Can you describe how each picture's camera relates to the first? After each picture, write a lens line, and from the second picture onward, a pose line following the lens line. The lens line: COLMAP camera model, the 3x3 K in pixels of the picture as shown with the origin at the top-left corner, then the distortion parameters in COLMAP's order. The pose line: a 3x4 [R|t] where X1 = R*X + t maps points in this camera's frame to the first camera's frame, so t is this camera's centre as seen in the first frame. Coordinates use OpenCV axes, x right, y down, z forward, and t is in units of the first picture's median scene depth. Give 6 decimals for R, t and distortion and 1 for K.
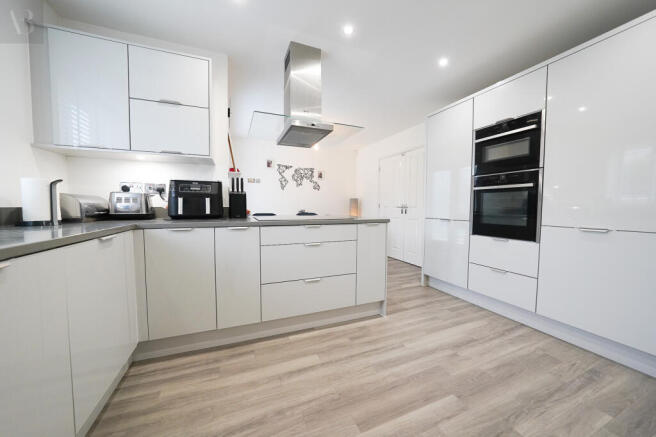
lens RADIAL K [[235.9, 0, 325.0], [0, 235.9, 220.1], [0, 0, 1]] dist [-0.007748, 0.000435]
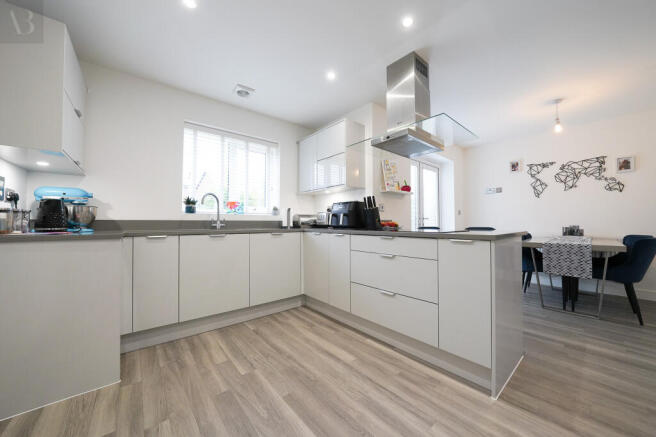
lens RADIAL K [[235.9, 0, 323.1], [0, 235.9, 219.0], [0, 0, 1]] dist [-0.007748, 0.000435]
pose [[0.300413, -0.022715, -0.953539, 0.815905], [-0.054714, 0.997660, -0.041004, 0.004794], [0.952238, 0.064490, 0.298468, 0.445828]]
